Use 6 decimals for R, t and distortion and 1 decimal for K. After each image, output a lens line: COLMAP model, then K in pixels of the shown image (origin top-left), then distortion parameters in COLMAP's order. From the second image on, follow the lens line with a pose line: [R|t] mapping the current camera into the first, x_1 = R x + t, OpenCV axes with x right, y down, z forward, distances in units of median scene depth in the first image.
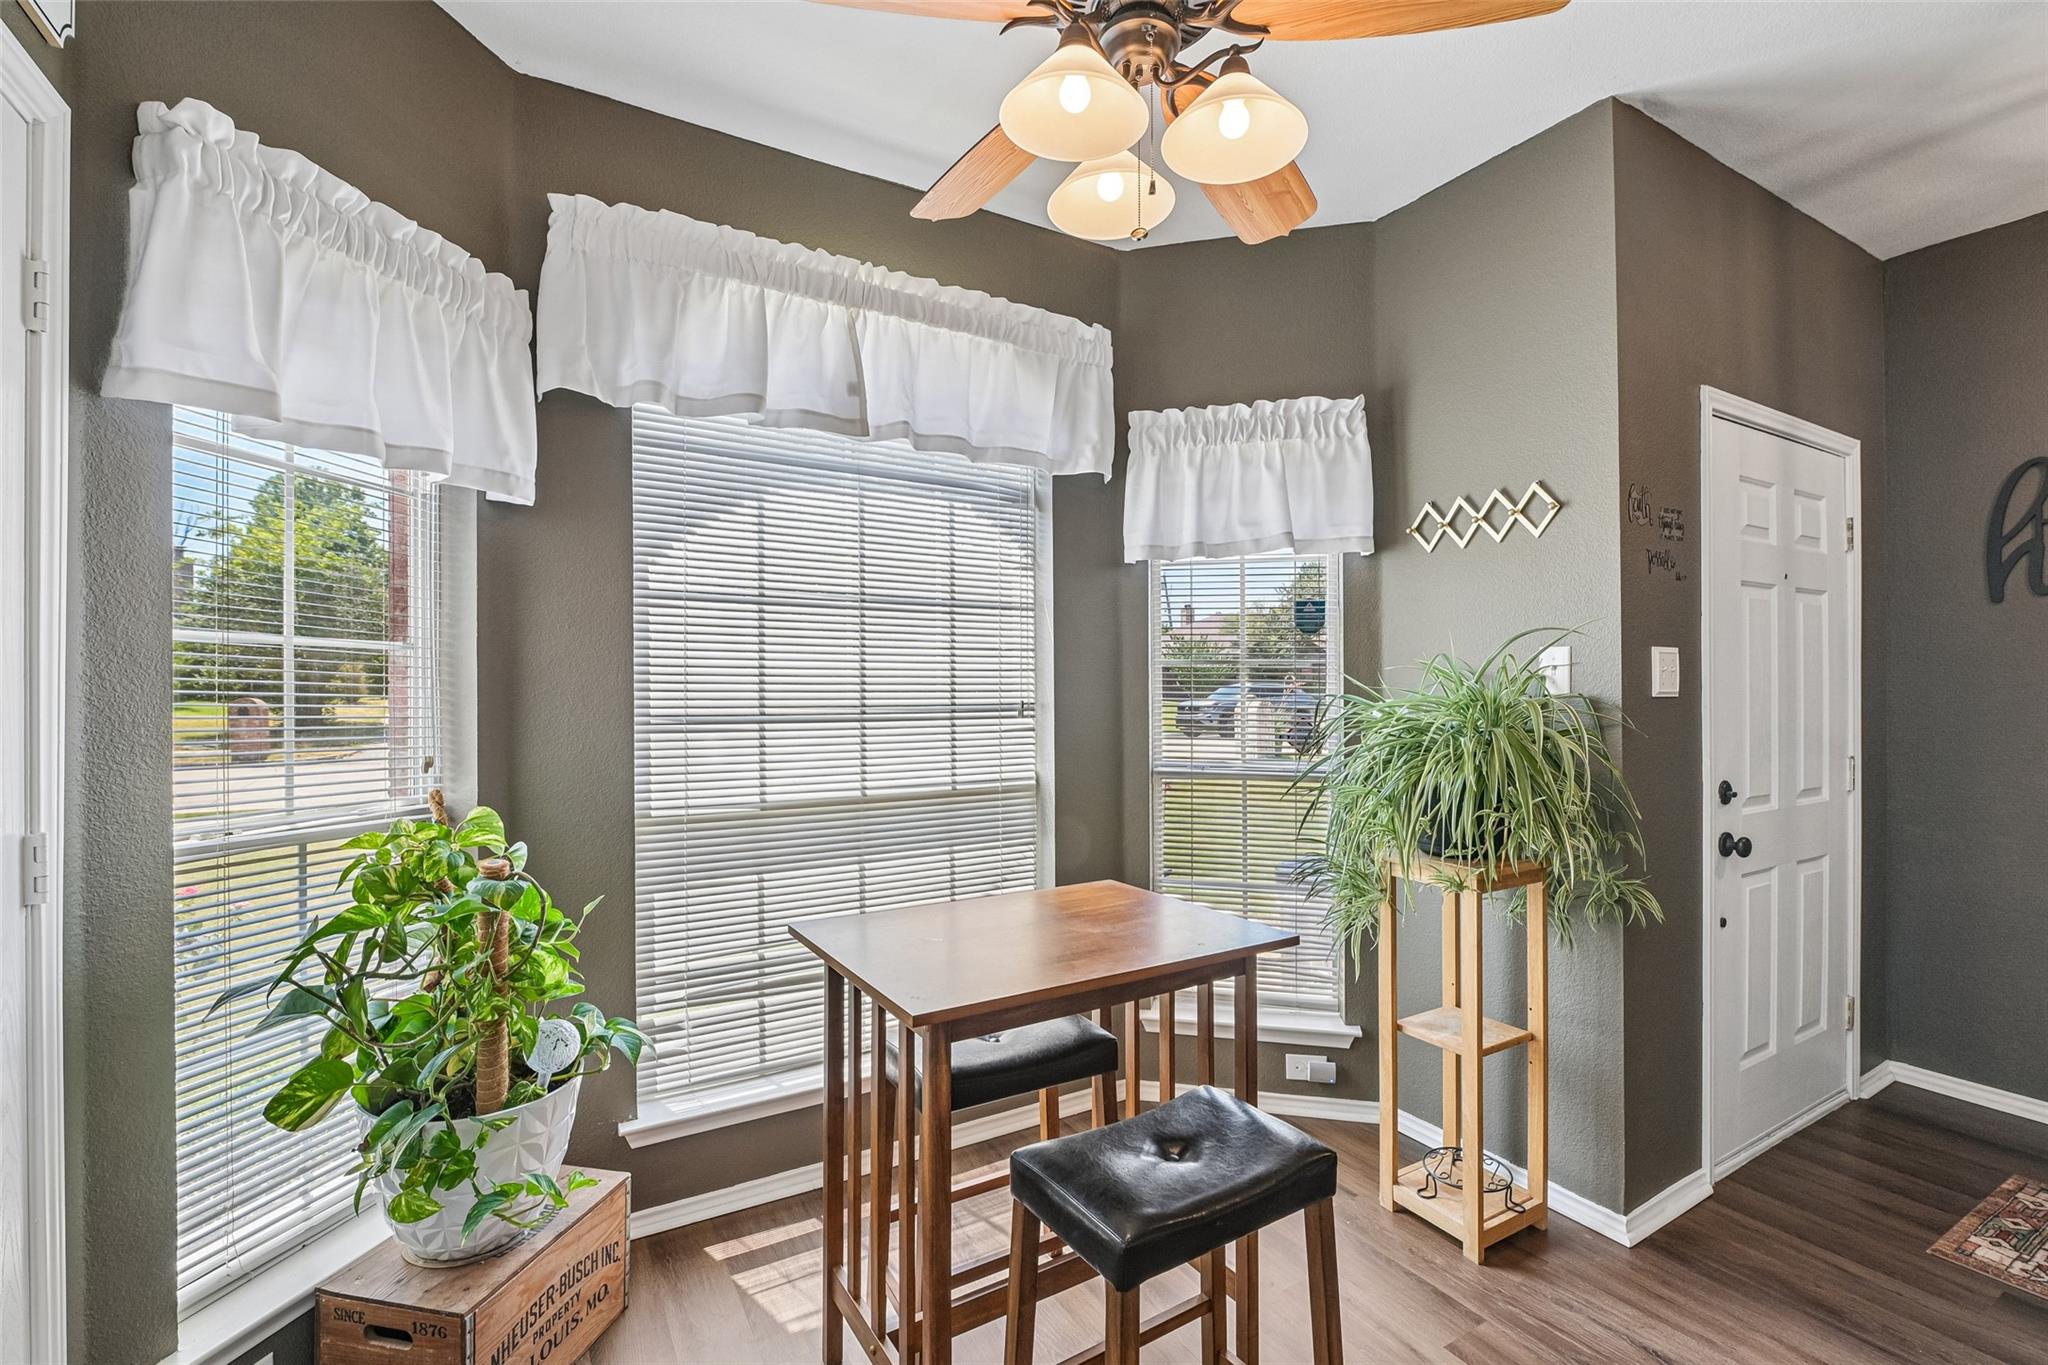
lens RADIAL K [[890.5, 0, 1024.0], [0, 890.5, 682.5], [0, 0, 1]] dist [-0.011658, -0.000006]
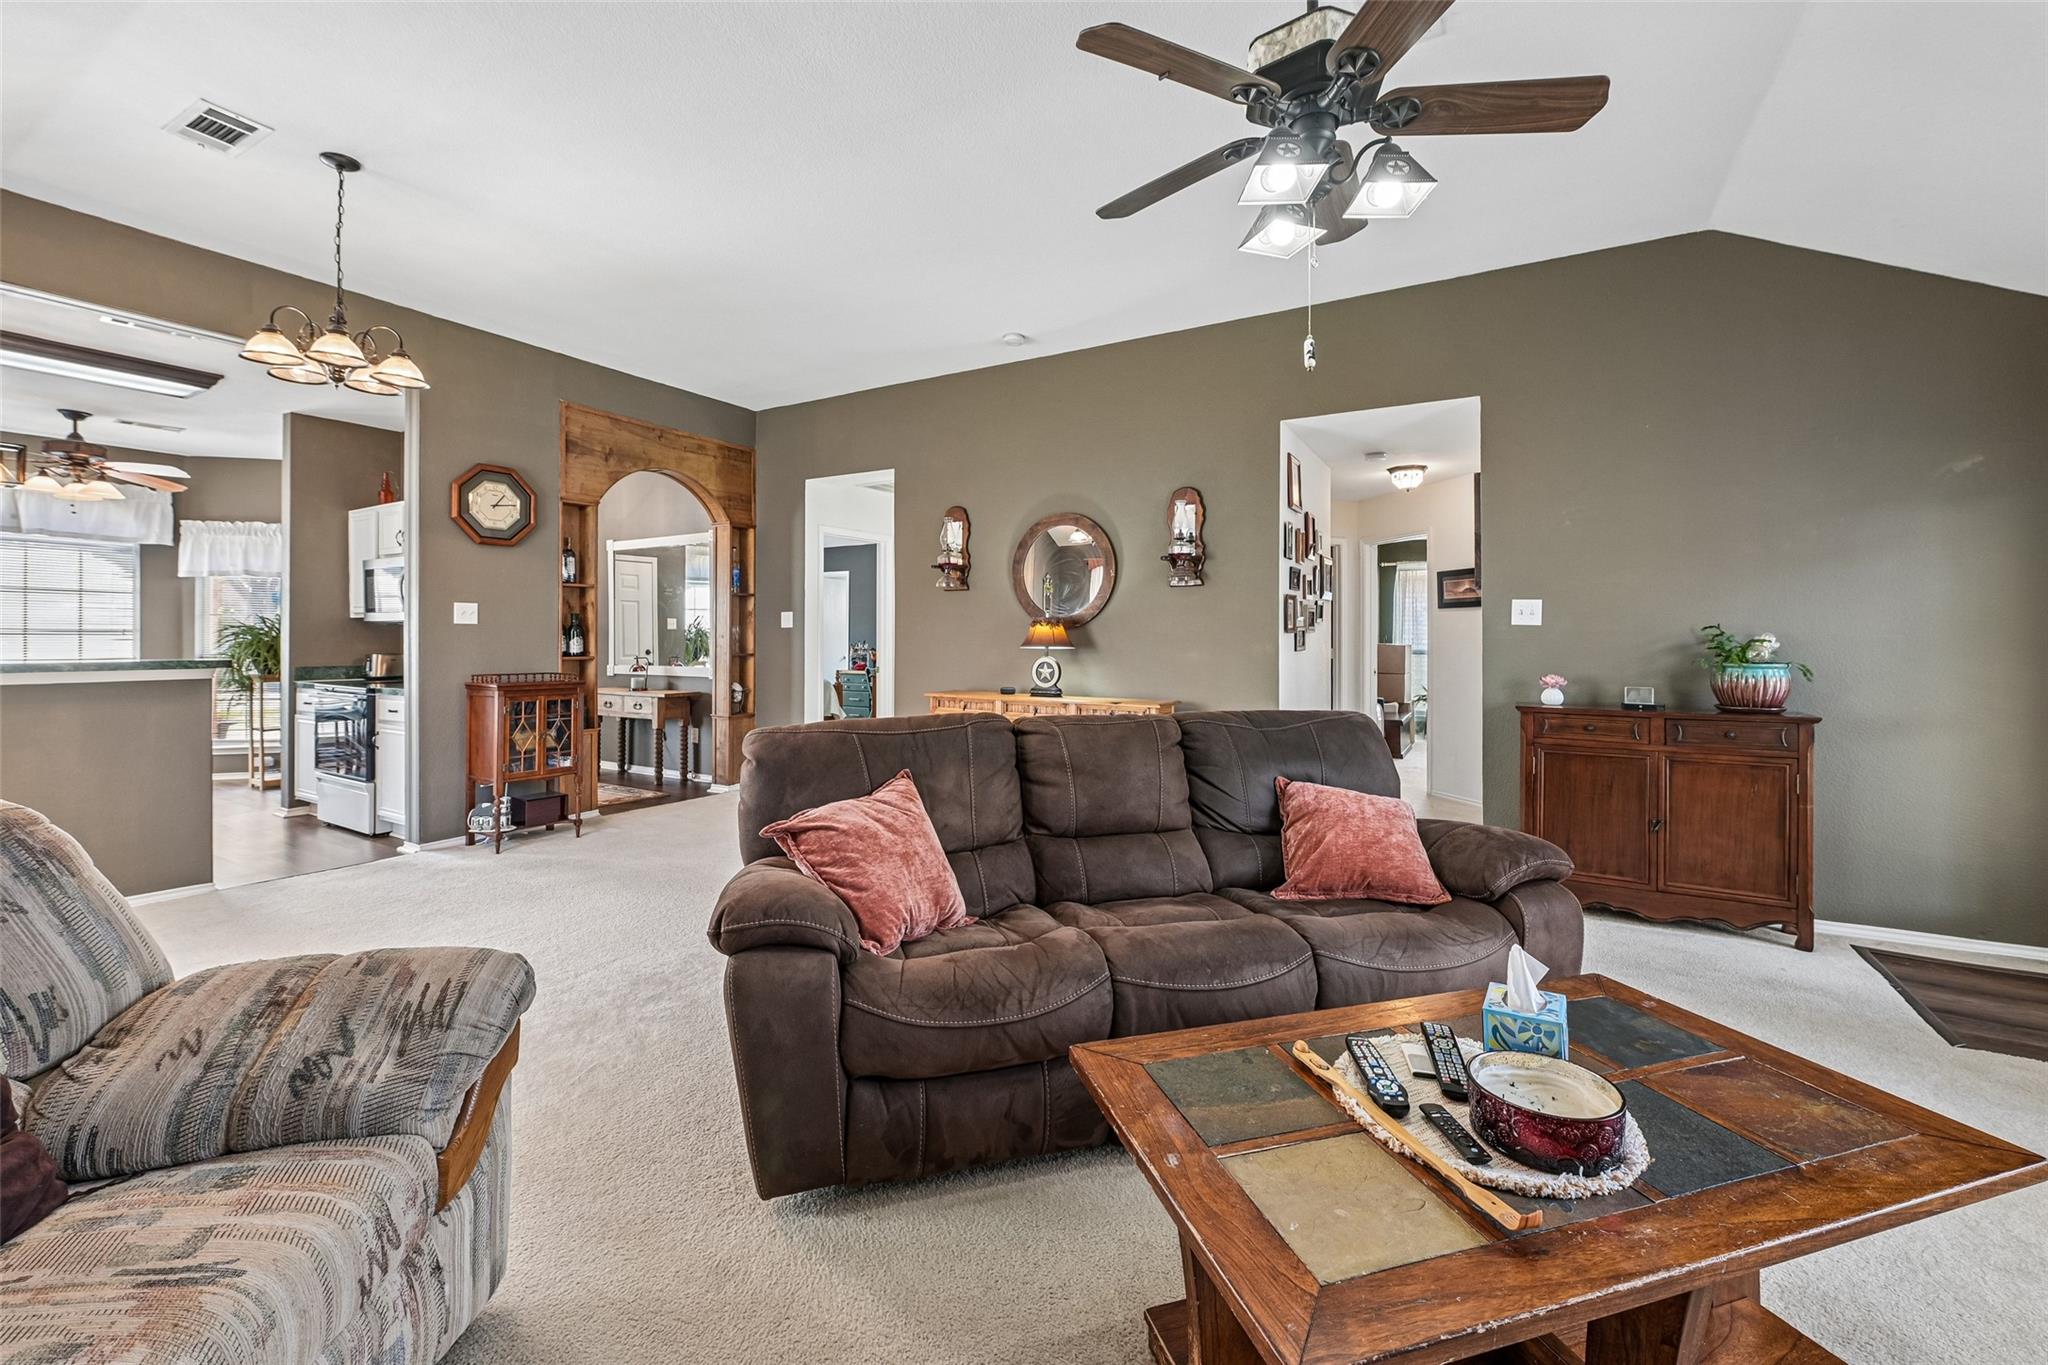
lens RADIAL K [[831.0, 0, 1032.0], [0, 831.0, 639.6], [0, 0, 1]] dist [-0.005934, 0.000278]
pose [[0.871288, 0.002488, 0.490765, 1.353601], [-0.004620, 0.999984, 0.003131, 0.040419], [-0.490750, -0.004995, 0.871286, -2.895258]]
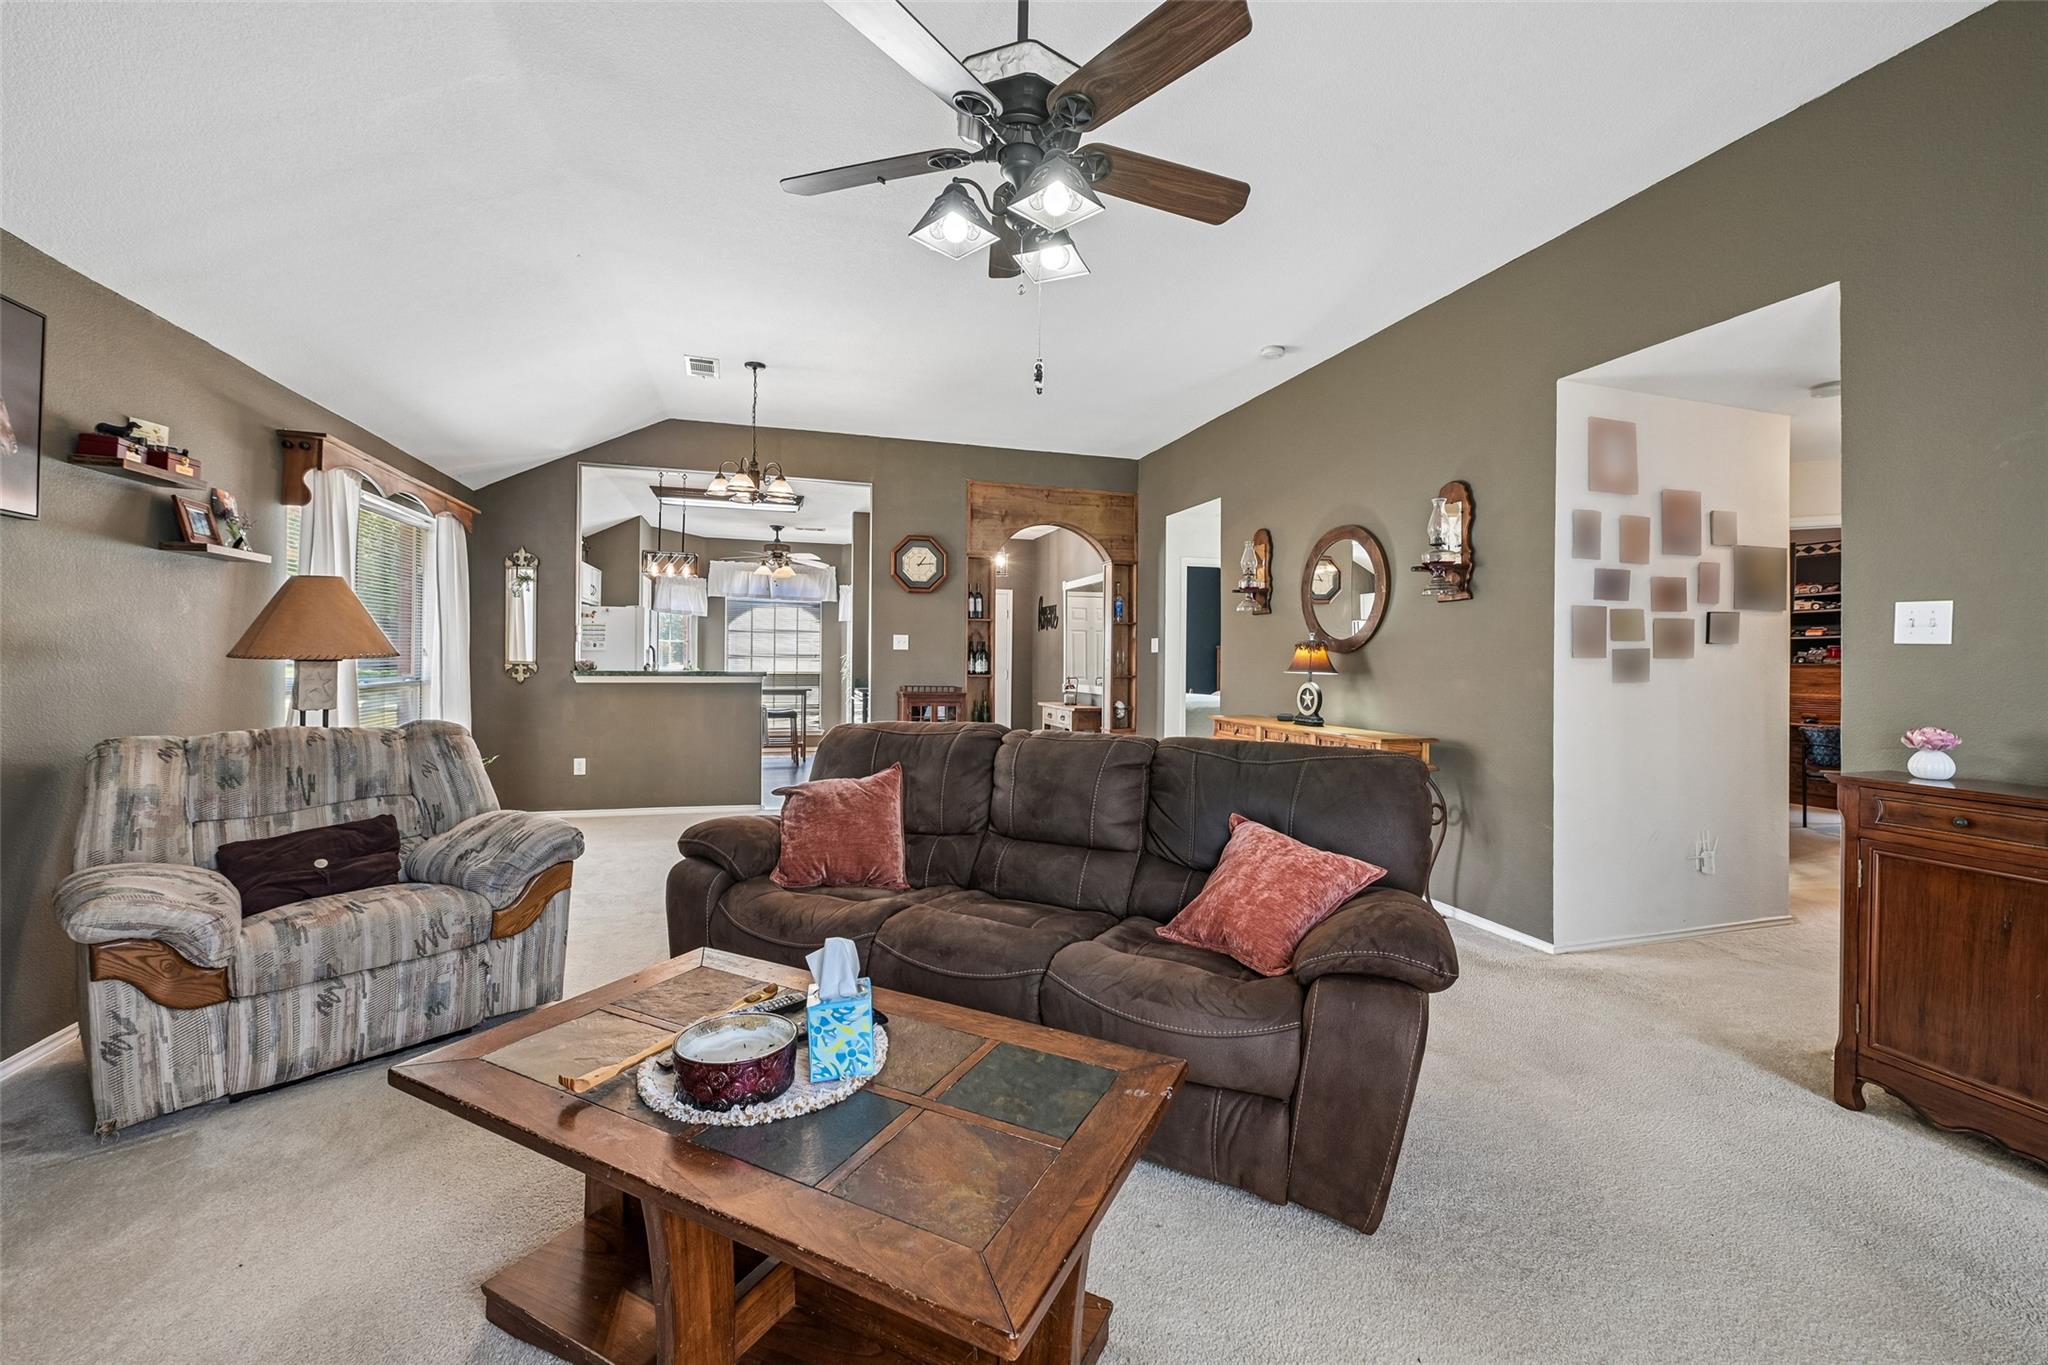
lens RADIAL K [[827.0, 0, 1026.4], [0, 827.0, 663.3], [0, 0, 1]] dist [-0.001659, -0.000296]
pose [[0.974562, 0.012510, -0.223770, 2.237915], [-0.011670, 0.999919, 0.005074, 0.042347], [0.223816, -0.002334, 0.974629, -3.146105]]
